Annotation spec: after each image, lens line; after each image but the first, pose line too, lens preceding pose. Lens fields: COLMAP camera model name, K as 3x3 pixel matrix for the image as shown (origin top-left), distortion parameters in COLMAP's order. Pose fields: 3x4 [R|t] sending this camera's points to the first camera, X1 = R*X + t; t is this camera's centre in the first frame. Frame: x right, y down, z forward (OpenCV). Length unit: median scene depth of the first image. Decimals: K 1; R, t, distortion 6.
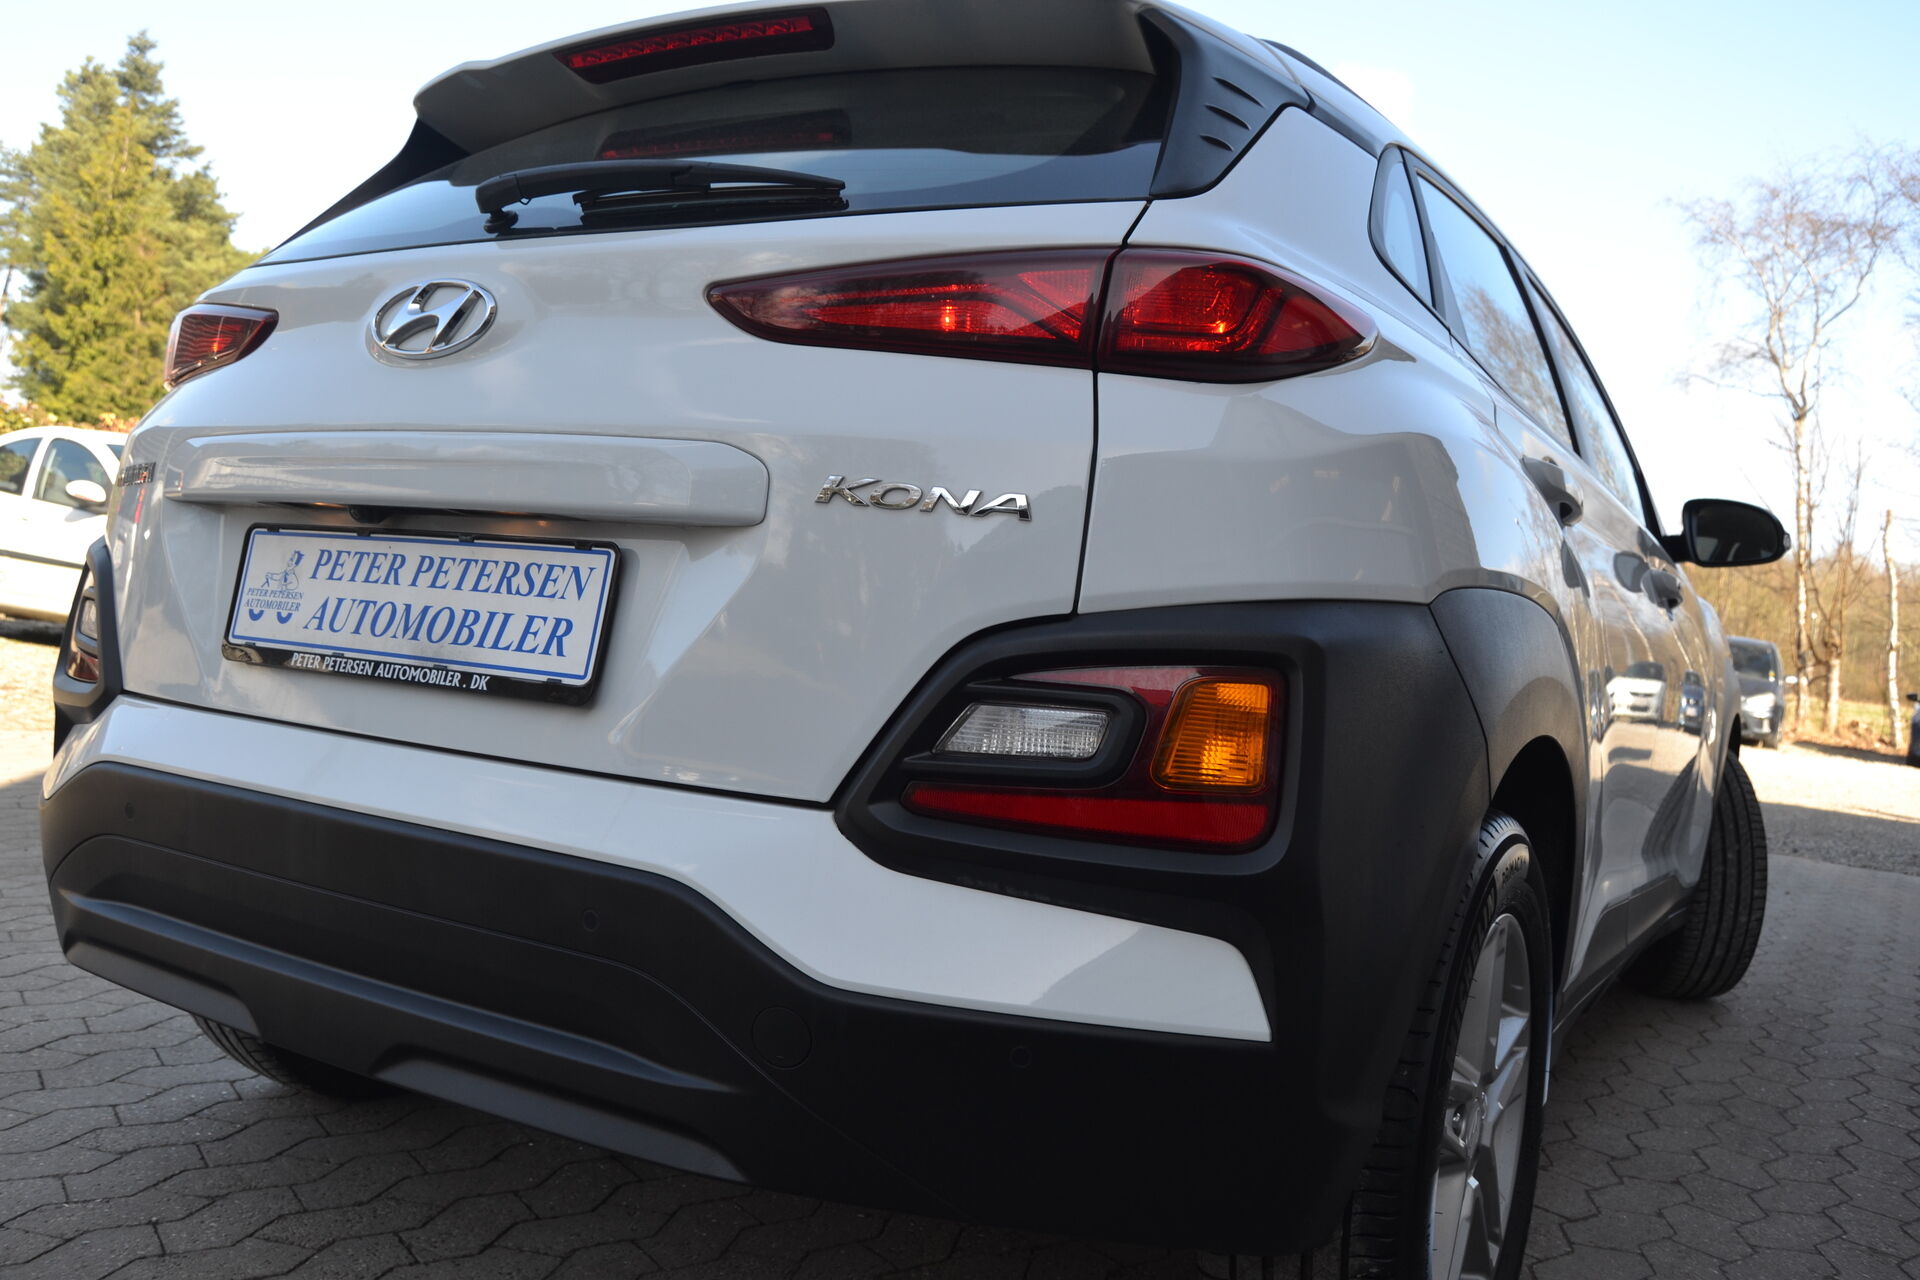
lens RADIAL K [[1599.0, 0, 960.0], [0, 1599.0, 640.0], [0, 0, 1]] dist [-0.089869, 0.000330]
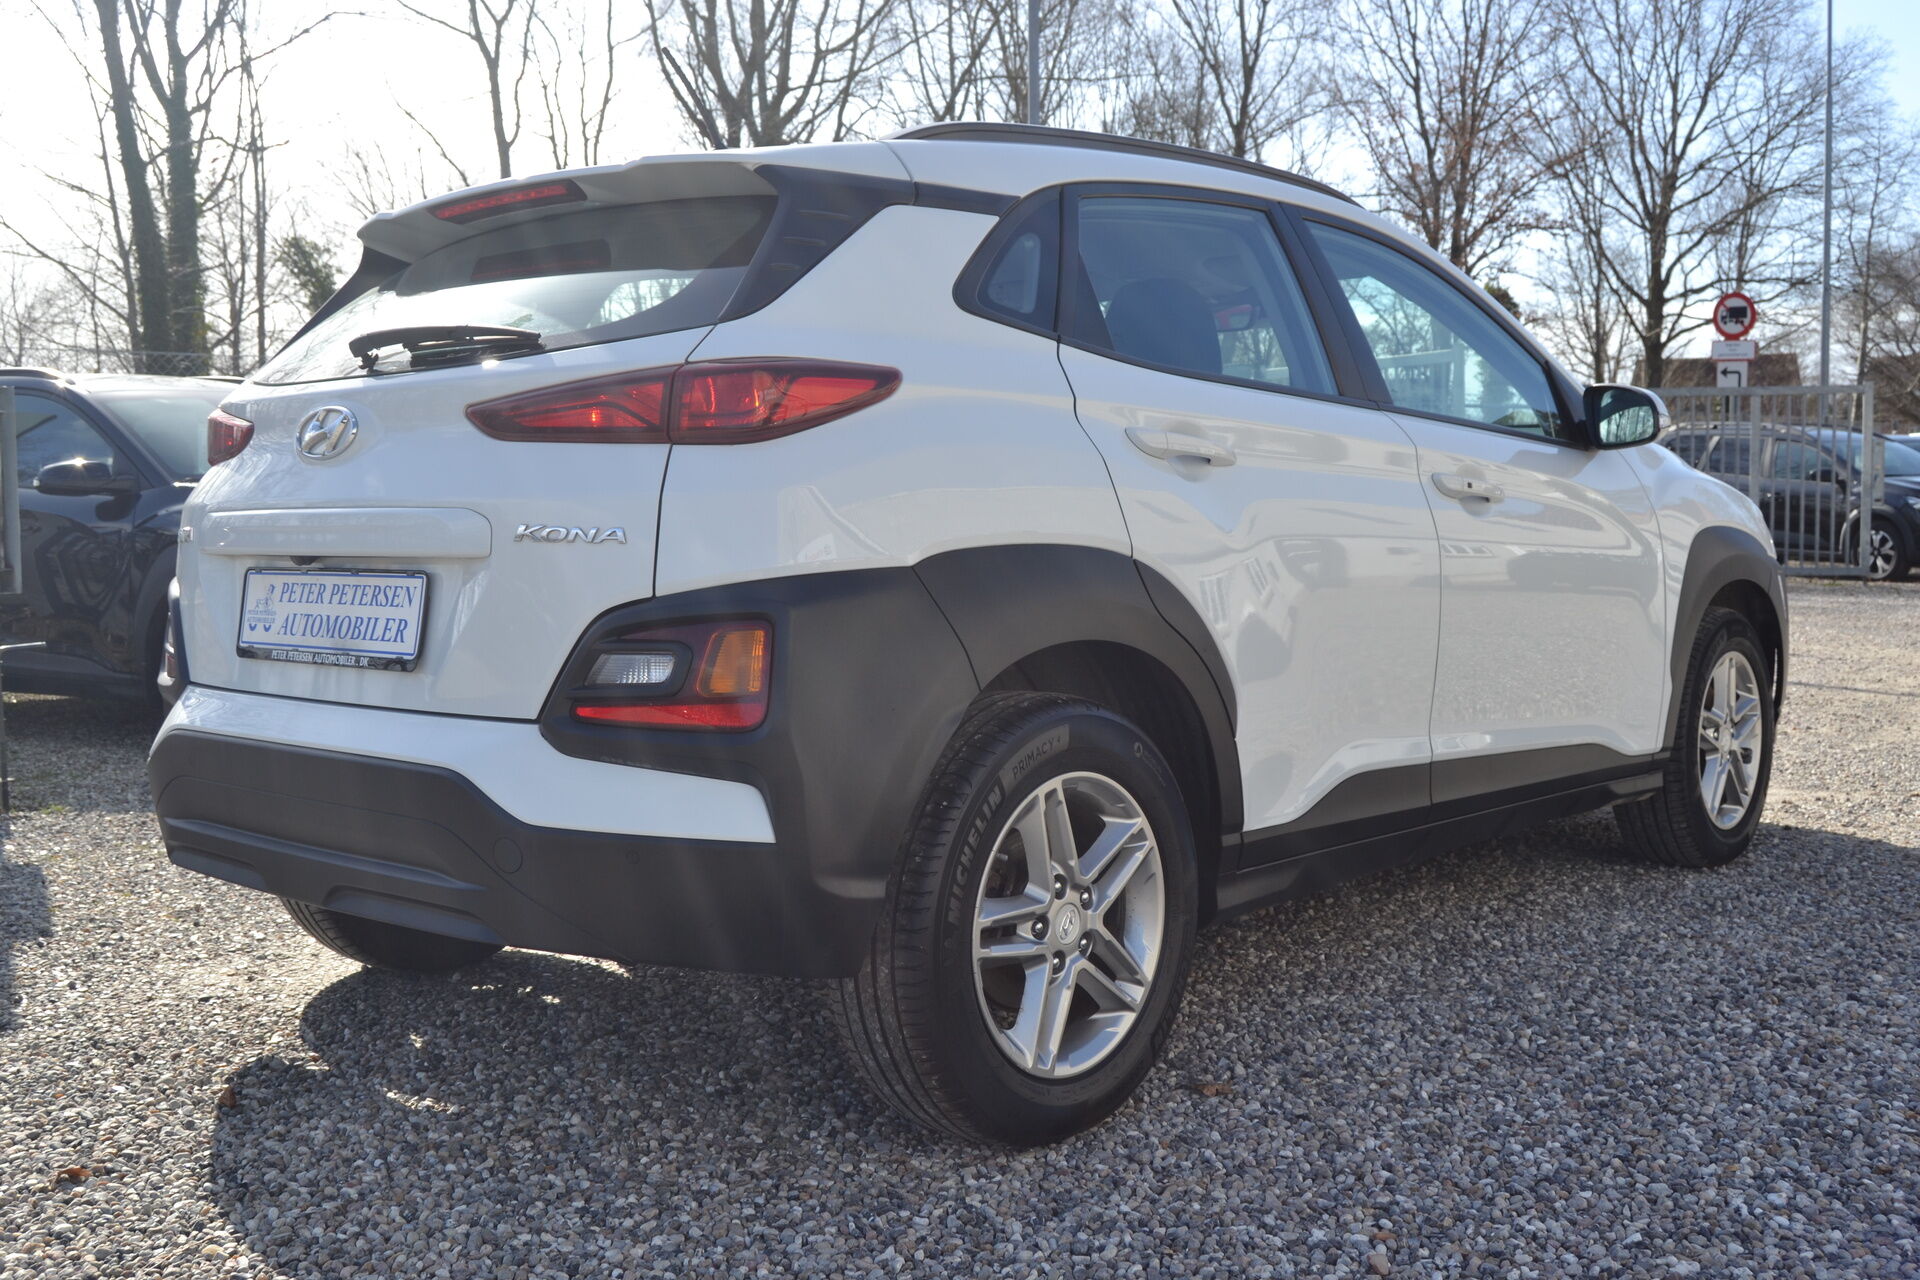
lens RADIAL K [[1894.8, 0, 960.0], [0, 1894.8, 640.0], [0, 0, 1]] dist [-0.071136, 0.021164]
pose [[0.978436, -0.075094, -0.192415, 0.665955], [0.084043, 0.995708, 0.038766, -0.018601], [0.188678, -0.054101, 0.980548, -0.774160]]
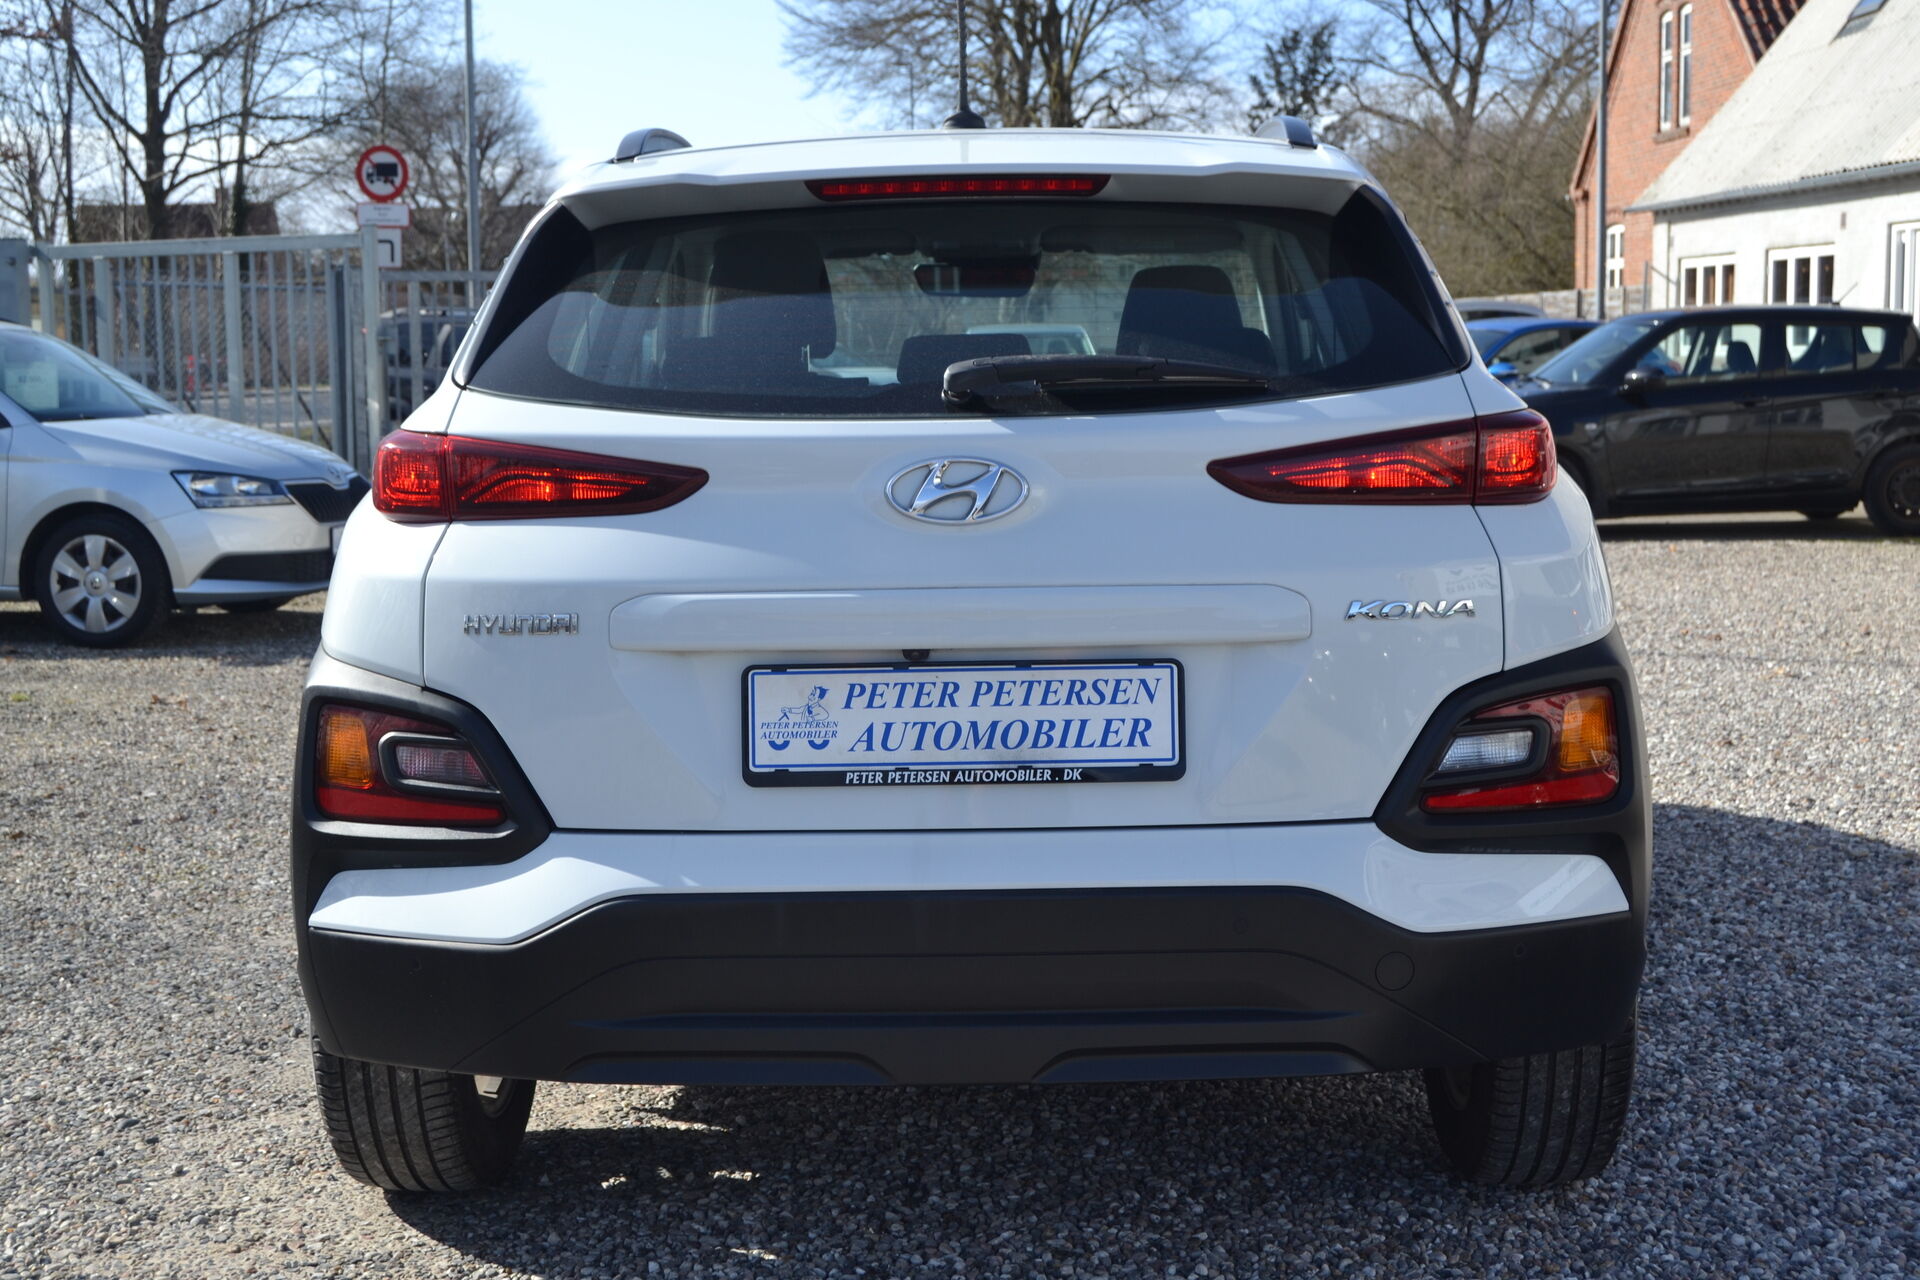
lens RADIAL K [[2390.6, 0, 960.0], [0, 2390.6, 640.0], [0, 0, 1]] dist [-0.067079, 0.001221]
pose [[0.867201, -0.147407, 0.475640, -1.310247], [0.092572, 0.986254, 0.136873, -0.363722], [-0.489278, -0.074665, 0.868926, -0.675445]]
